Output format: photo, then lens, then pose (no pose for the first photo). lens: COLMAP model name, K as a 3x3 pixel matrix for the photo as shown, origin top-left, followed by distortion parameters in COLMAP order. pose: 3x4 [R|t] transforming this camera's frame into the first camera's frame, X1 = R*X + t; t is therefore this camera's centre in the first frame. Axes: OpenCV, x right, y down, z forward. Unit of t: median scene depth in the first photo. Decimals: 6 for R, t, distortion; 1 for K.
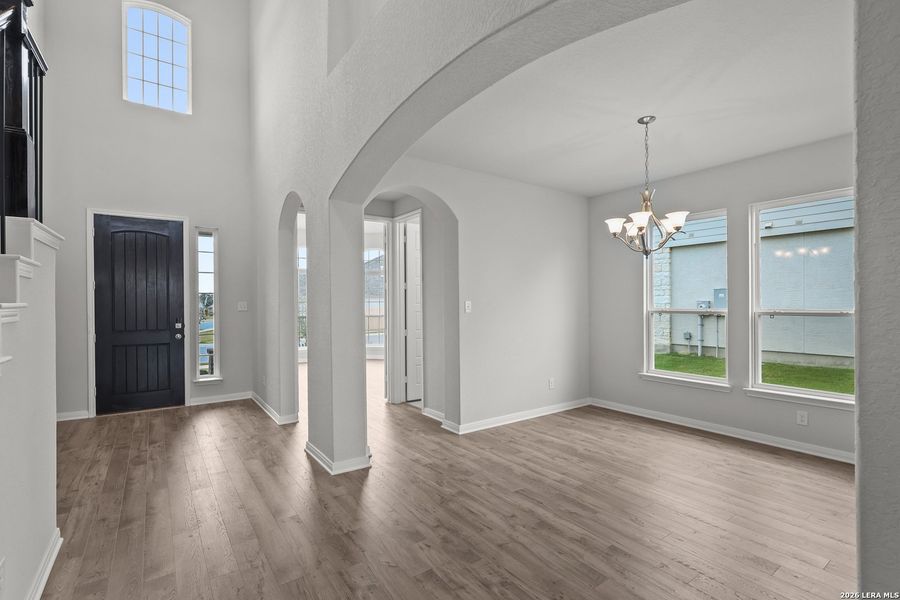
lens RADIAL K [[418.1, 0, 453.2], [0, 418.1, 305.2], [0, 0, 1]] dist [-0.003570, -0.000177]
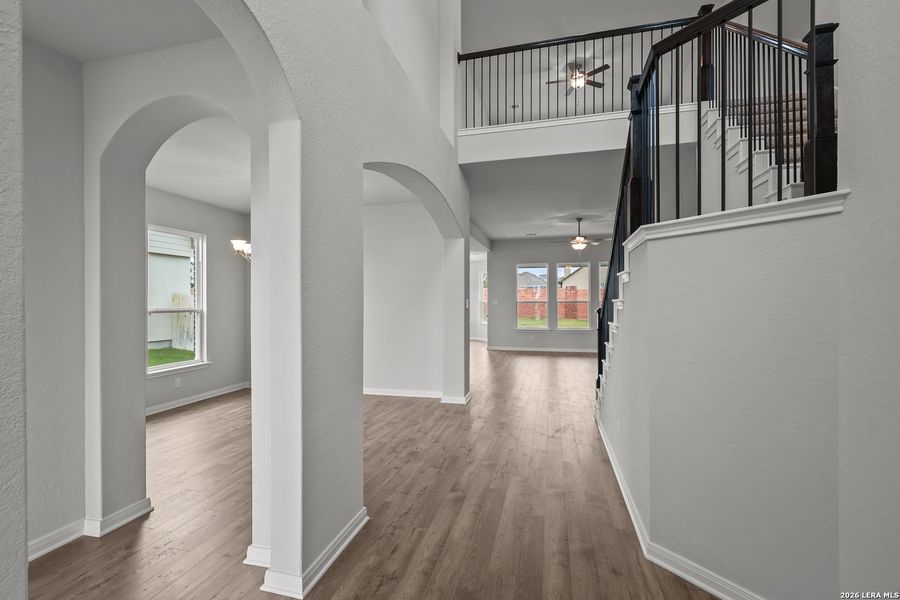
lens RADIAL K [[413.7, 0, 445.4], [0, 413.7, 295.0], [0, 0, 1]] dist [-0.002332, -0.000164]
pose [[-0.646656, 0.020935, 0.762494, -0.581941], [0.007521, 0.999750, -0.021070, 0.001763], [-0.762744, -0.007890, -0.646652, 0.825432]]
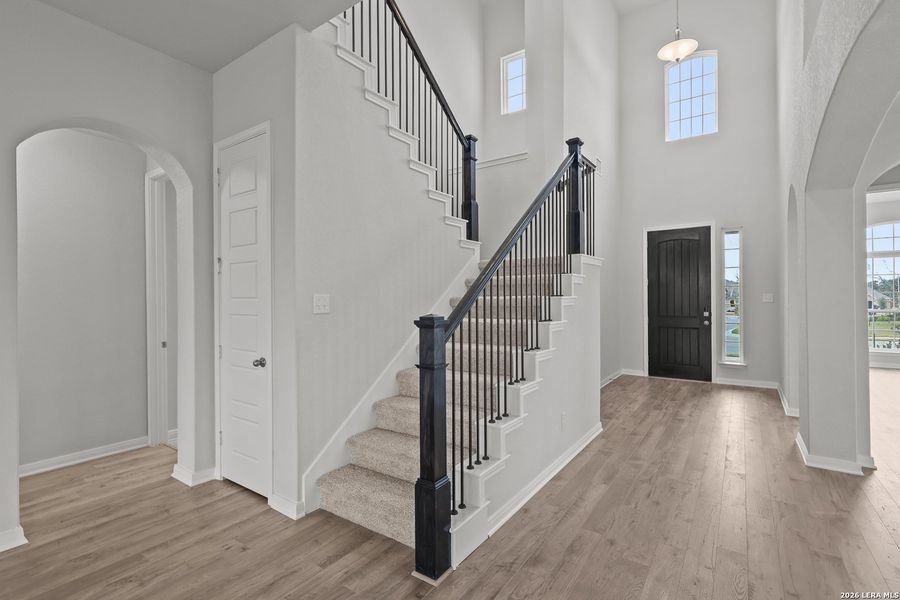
lens RADIAL K [[413.7, 0, 445.4], [0, 413.7, 295.0], [0, 0, 1]] dist [-0.002332, -0.000164]
pose [[0.323633, -0.004298, -0.946173, 0.219337], [0.001387, 0.999991, -0.004068, -0.001555], [0.946182, 0.000004, 0.323636, -0.086976]]
